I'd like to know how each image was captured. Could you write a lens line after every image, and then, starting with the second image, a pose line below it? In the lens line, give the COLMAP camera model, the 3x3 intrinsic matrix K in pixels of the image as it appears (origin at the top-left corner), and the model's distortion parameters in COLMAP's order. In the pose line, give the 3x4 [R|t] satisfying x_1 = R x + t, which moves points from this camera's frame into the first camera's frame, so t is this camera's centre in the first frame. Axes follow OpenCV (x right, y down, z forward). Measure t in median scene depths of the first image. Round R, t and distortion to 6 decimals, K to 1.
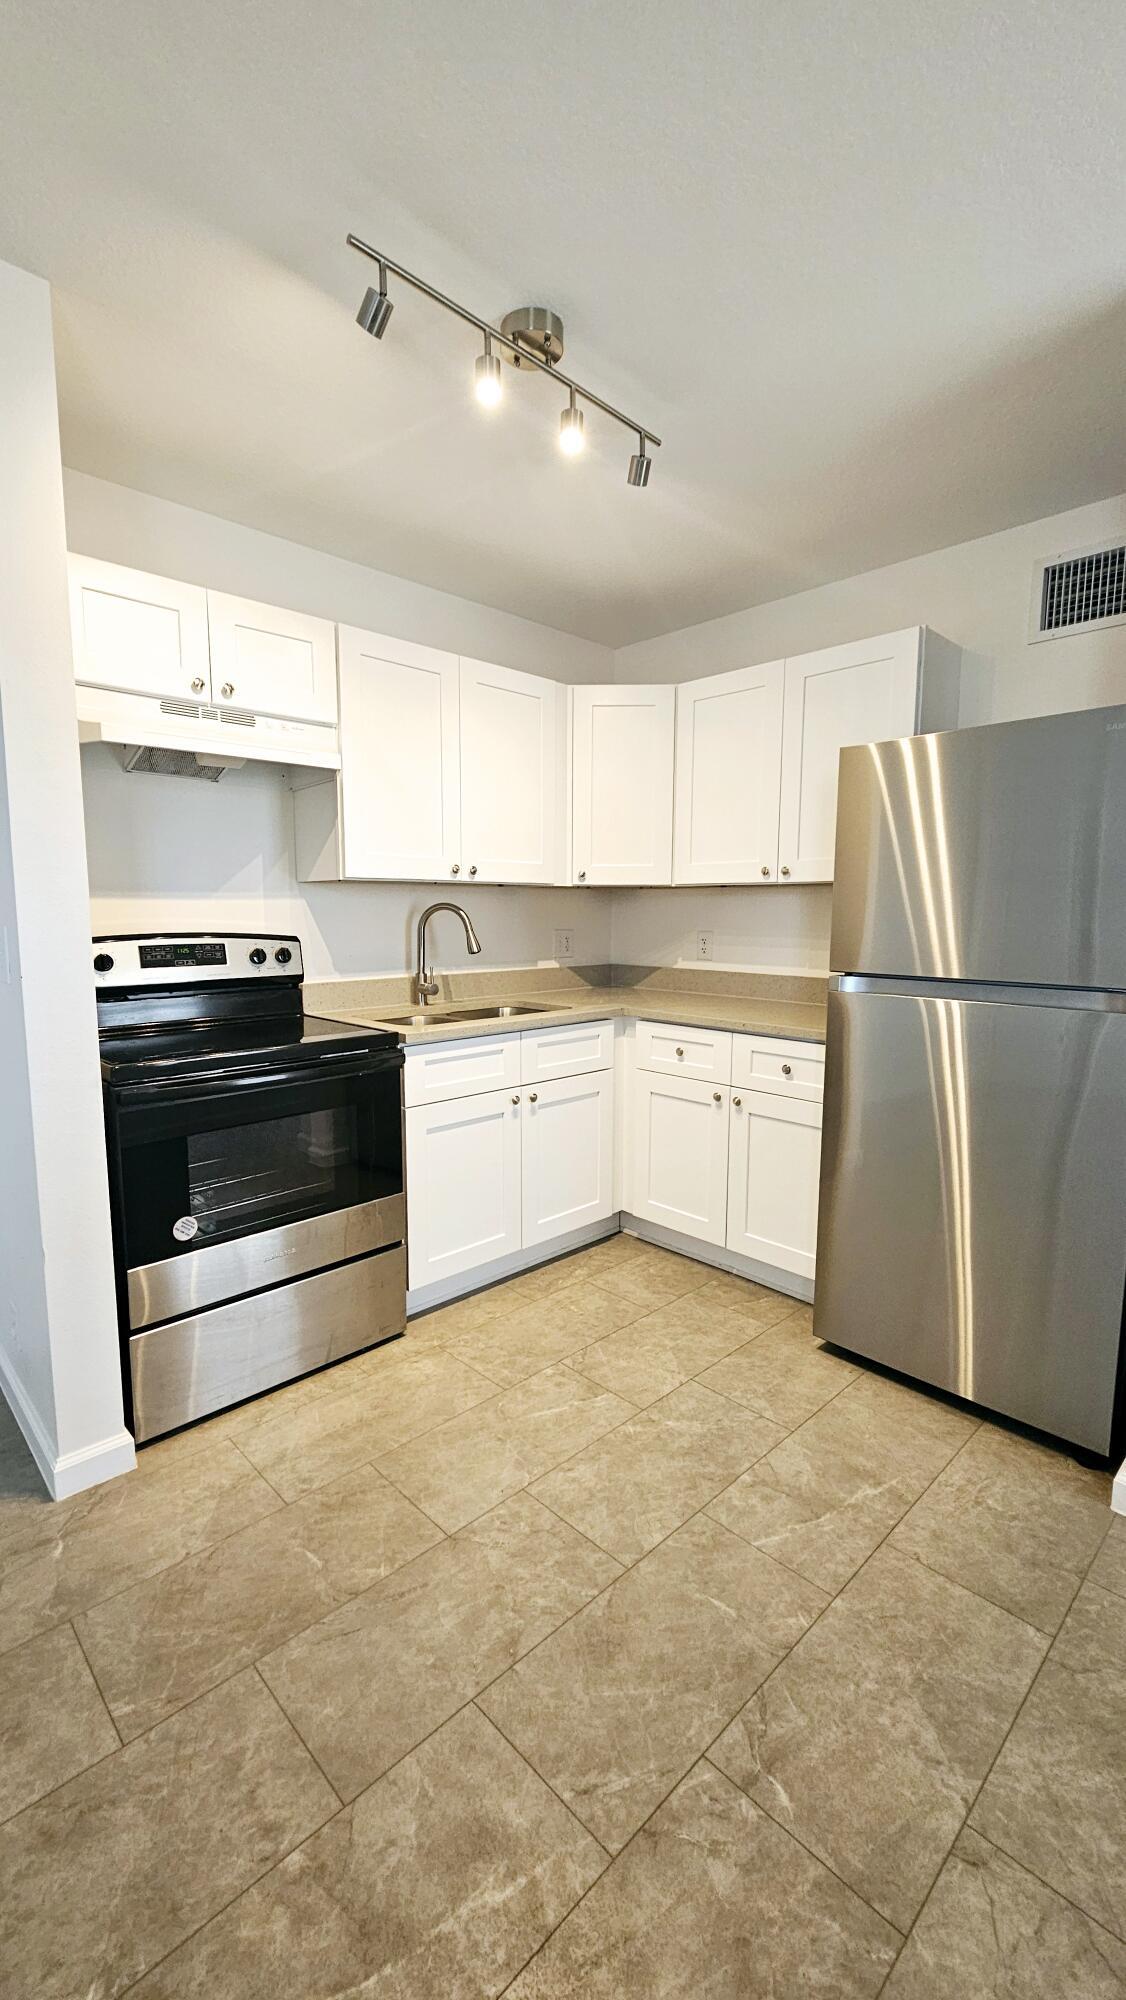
lens RADIAL K [[818.5, 0, 552.6], [0, 818.5, 1000.0], [0, 0, 1]] dist [-0.004444, 0.002441]
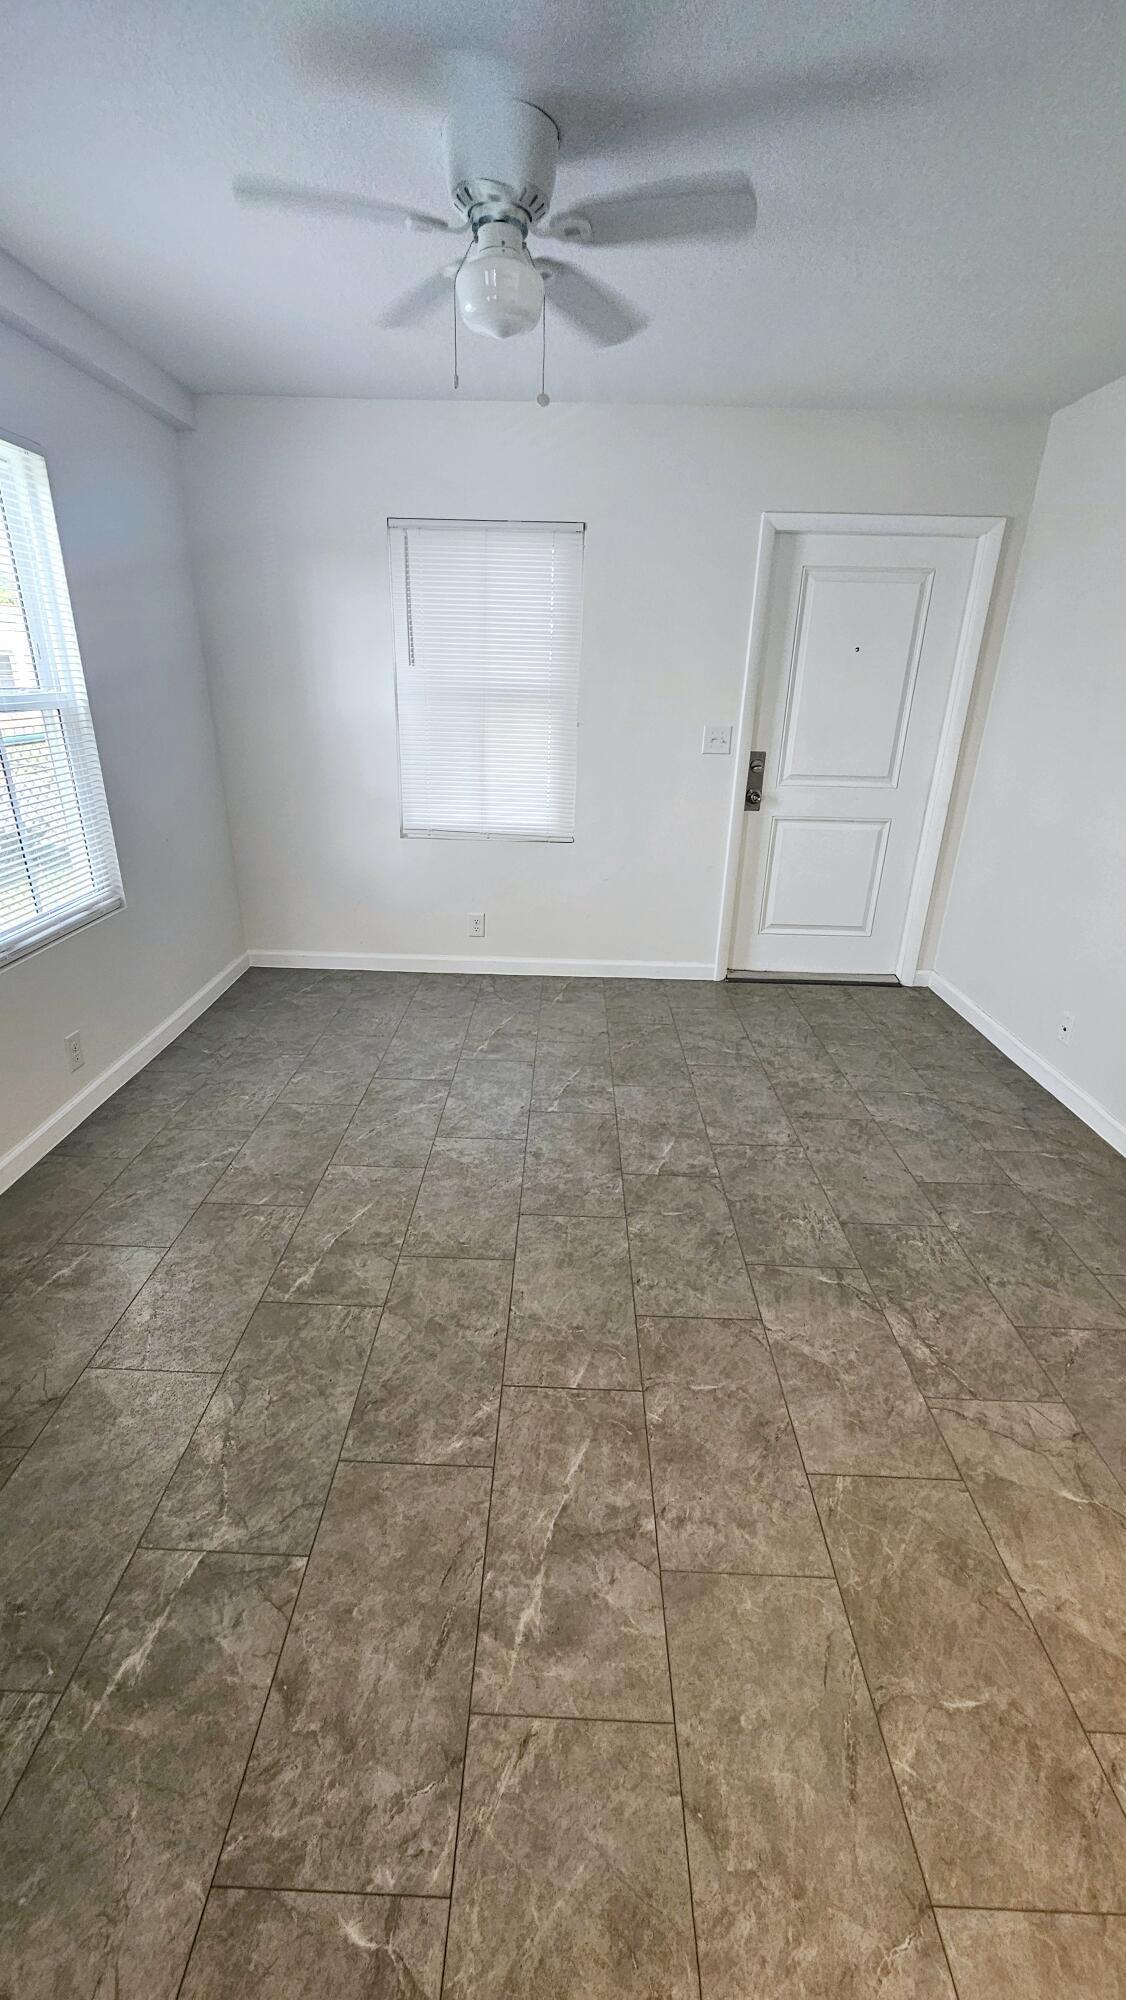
lens RADIAL K [[818.5, 0, 542.4], [0, 818.5, 1014.1], [0, 0, 1]] dist [-0.004444, 0.002441]
pose [[-0.716284, 0.247196, -0.652557, 0.459793], [-0.102024, 0.888004, 0.448374, -0.283370], [0.690310, 0.387740, -0.610844, 1.280286]]
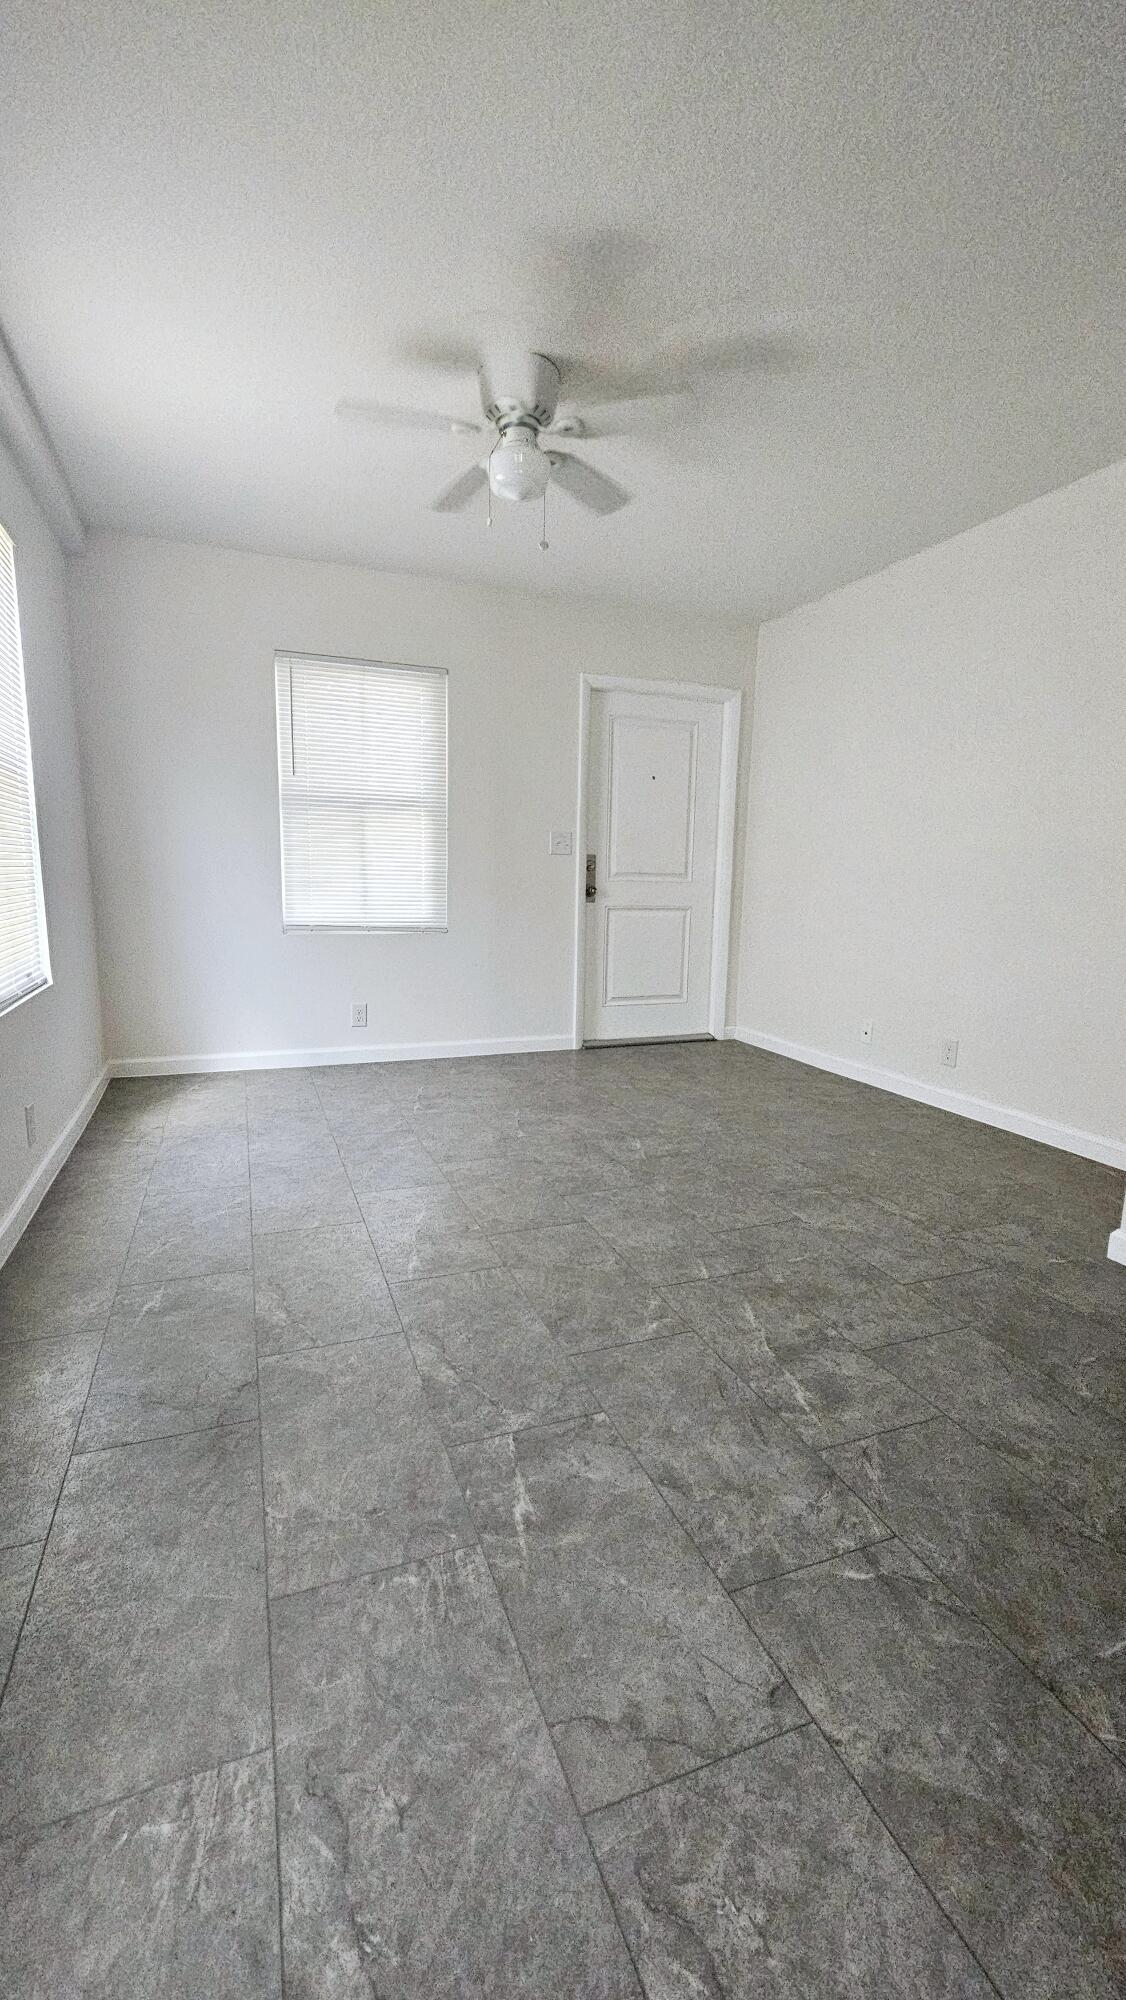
lens RADIAL K [[818.5, 0, 542.4], [0, 818.5, 1016.1], [0, 0, 1]] dist [-0.004444, 0.002441]
pose [[-0.400462, 0.141967, -0.905249, 1.253326], [-0.121620, 0.970949, 0.206073, 0.136600], [0.908206, 0.192621, -0.371562, 0.887898]]
